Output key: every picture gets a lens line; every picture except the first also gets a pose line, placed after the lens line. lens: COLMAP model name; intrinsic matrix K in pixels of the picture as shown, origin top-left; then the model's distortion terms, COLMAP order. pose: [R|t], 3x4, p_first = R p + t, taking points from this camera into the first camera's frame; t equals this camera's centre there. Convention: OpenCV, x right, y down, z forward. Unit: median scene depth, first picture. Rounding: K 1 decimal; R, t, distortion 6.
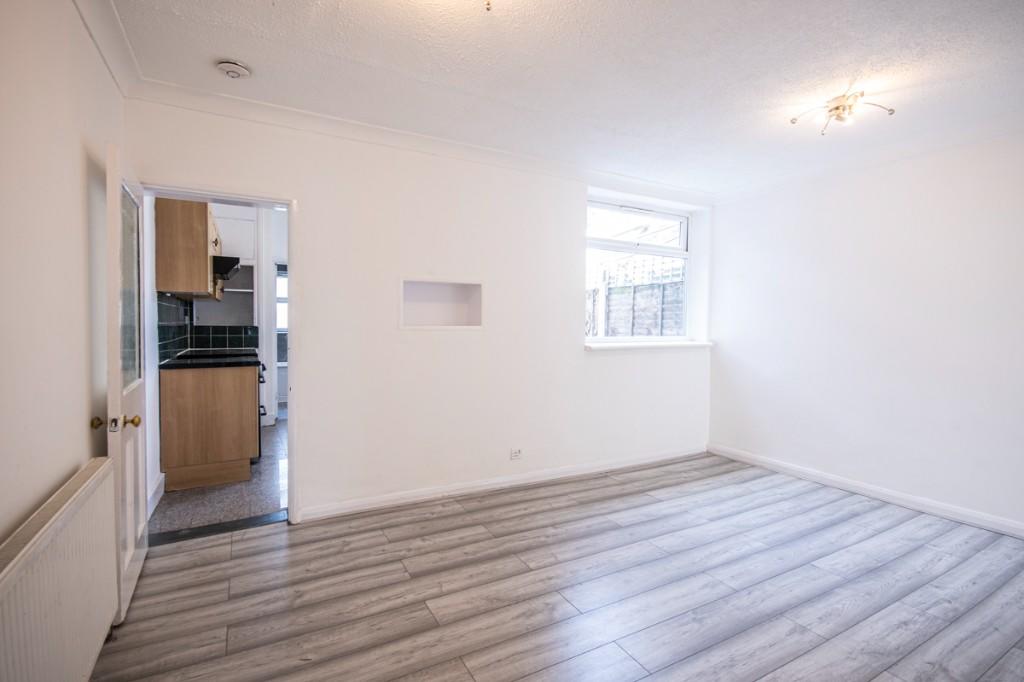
lens RADIAL K [[449.6, 0, 512.0], [0, 449.6, 341.0], [0, 0, 1]] dist [0.000524, -0.000168]
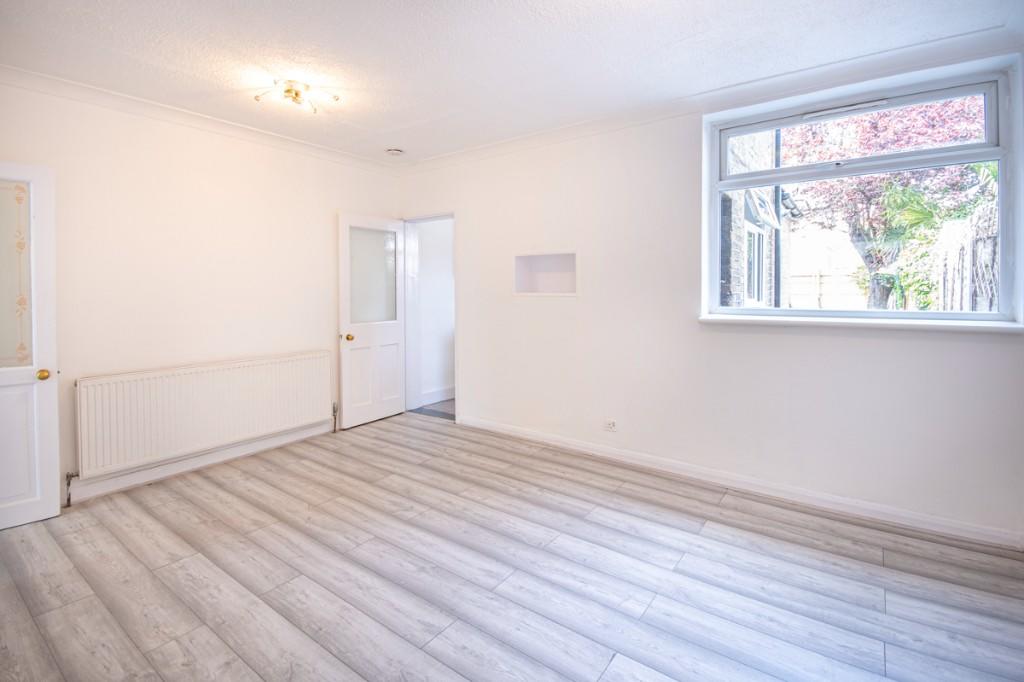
lens RADIAL K [[426.8, 0, 478.9], [0, 426.8, 304.0], [0, 0, 1]] dist [-0.001448, -0.000334]
pose [[0.467924, 0.019439, -0.883555, 0.721069], [-0.029375, 0.999548, 0.006435, -0.007195], [0.883280, 0.022943, 0.468284, 0.339366]]
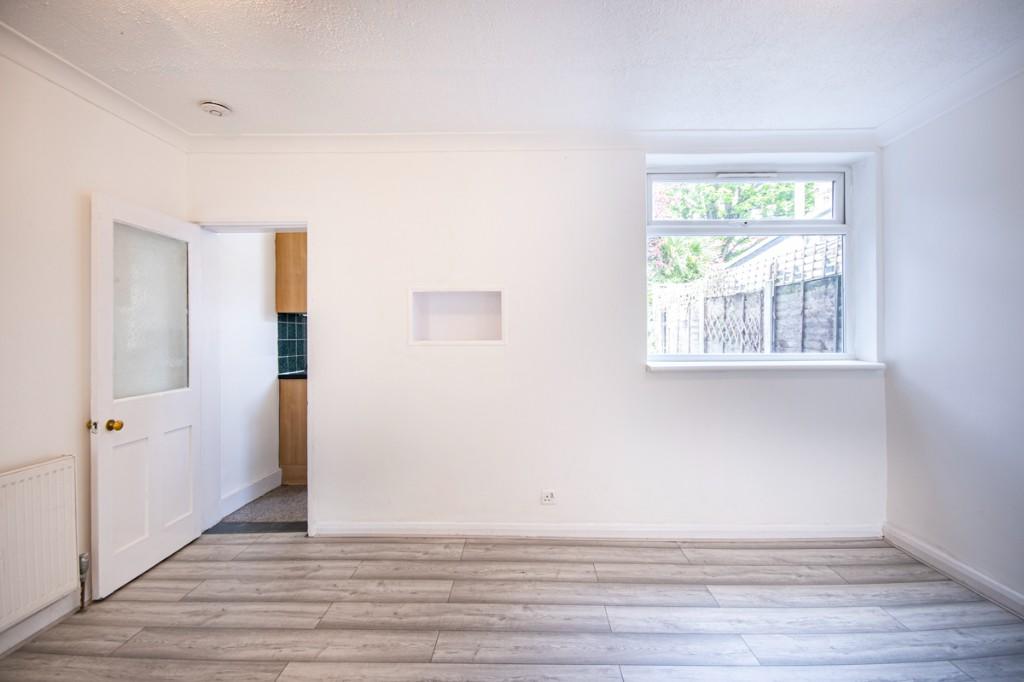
lens RADIAL K [[462.3, 0, 507.4], [0, 462.3, 338.4], [0, 0, 1]] dist [0.017299, -0.015804]
pose [[0.885374, -0.009852, -0.464775, 0.356288], [-0.006760, 0.999397, -0.034063, -0.007035], [0.464831, 0.033301, 0.884773, 0.233305]]
